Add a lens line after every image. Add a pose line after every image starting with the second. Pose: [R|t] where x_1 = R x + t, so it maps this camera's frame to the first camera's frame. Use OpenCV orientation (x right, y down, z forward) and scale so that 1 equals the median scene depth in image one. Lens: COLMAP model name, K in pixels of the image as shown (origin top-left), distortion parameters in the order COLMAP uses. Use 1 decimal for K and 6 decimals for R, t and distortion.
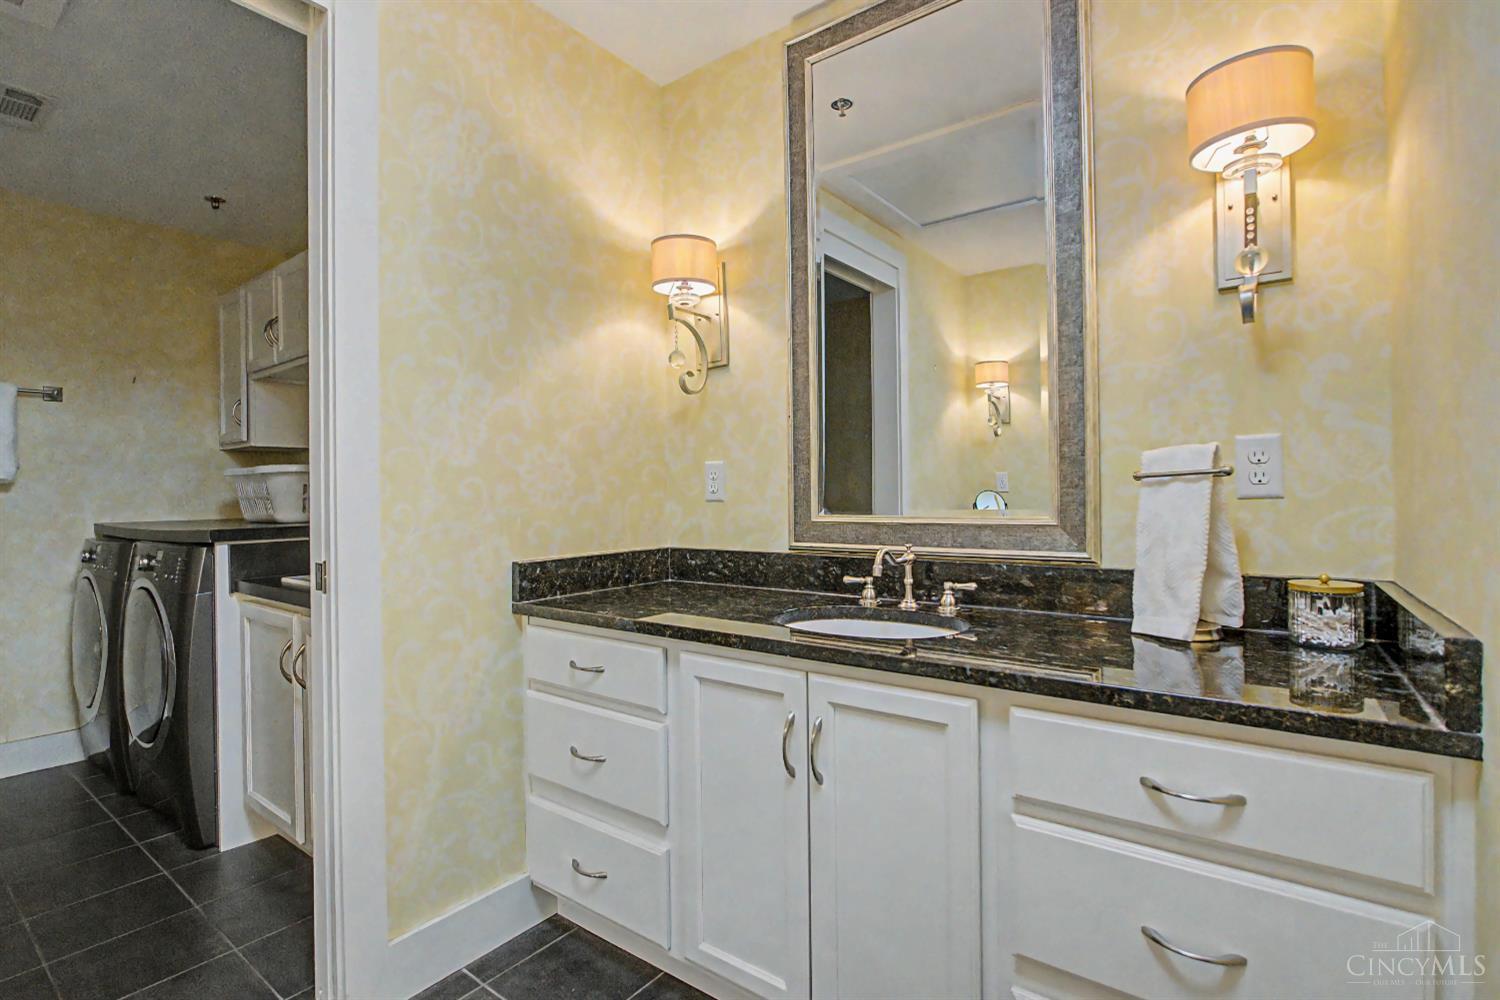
lens RADIAL K [[764.0, 0, 750.0], [0, 764.0, 500.0], [0, 0, 1]] dist [-0.016877, 0.000475]
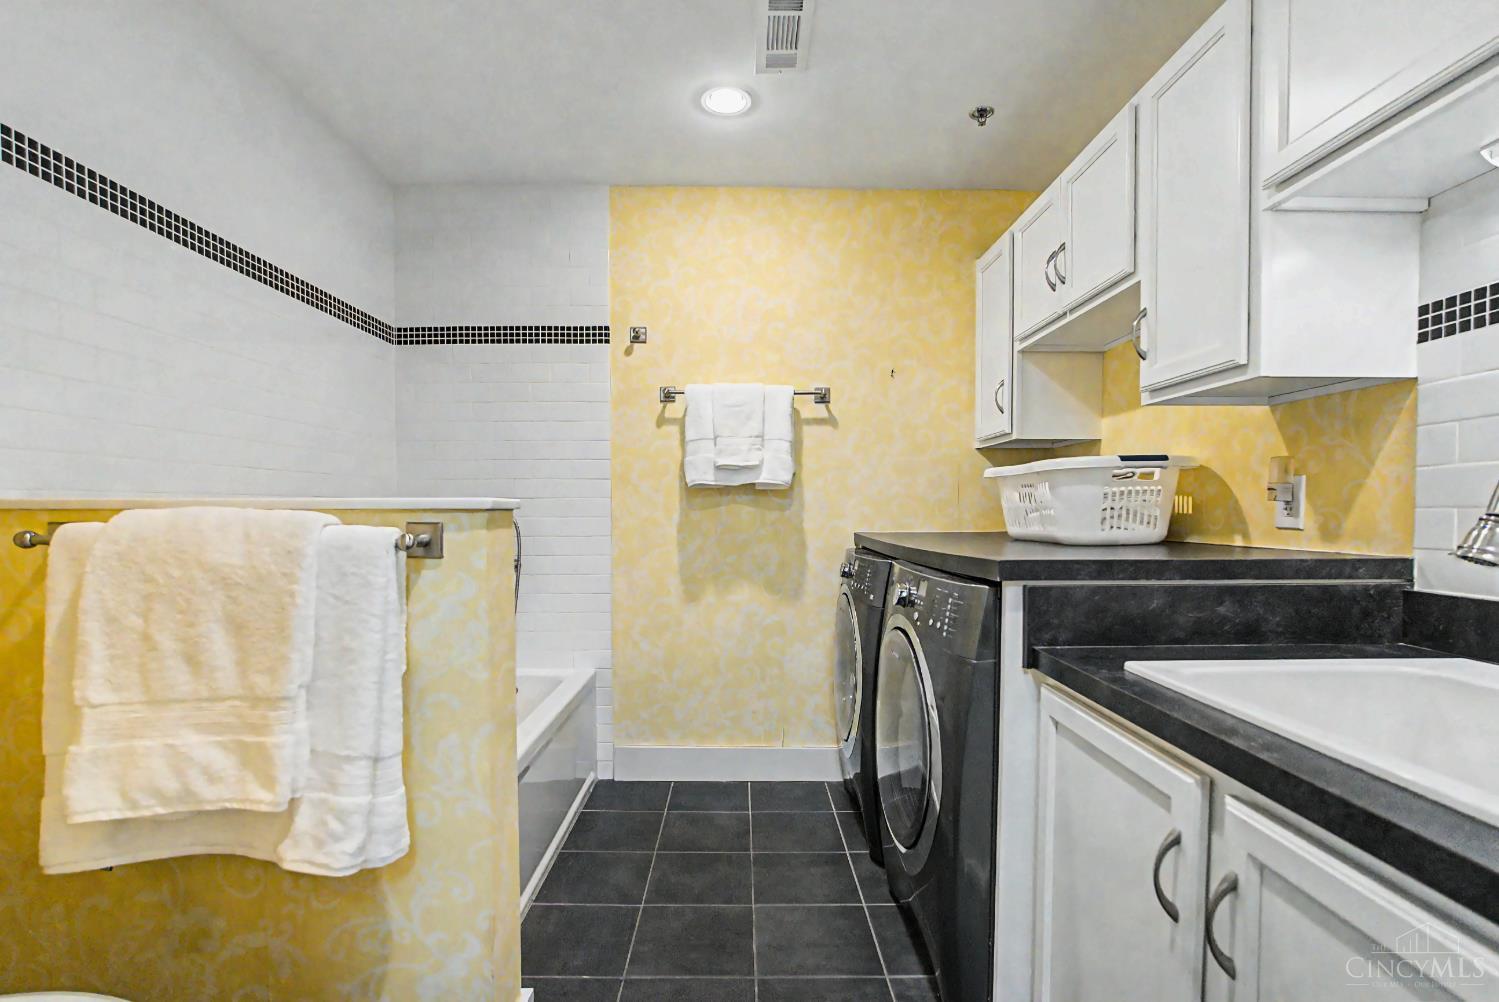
lens RADIAL K [[756.3, 0, 747.2], [0, 756.3, 524.1], [0, 0, 1]] dist [0.002015, 0.000121]
pose [[0.651297, 0.023395, -0.758462, -0.341290], [-0.013026, 0.999722, 0.019652, 0.001905], [0.758711, -0.002920, 0.651421, 0.404611]]
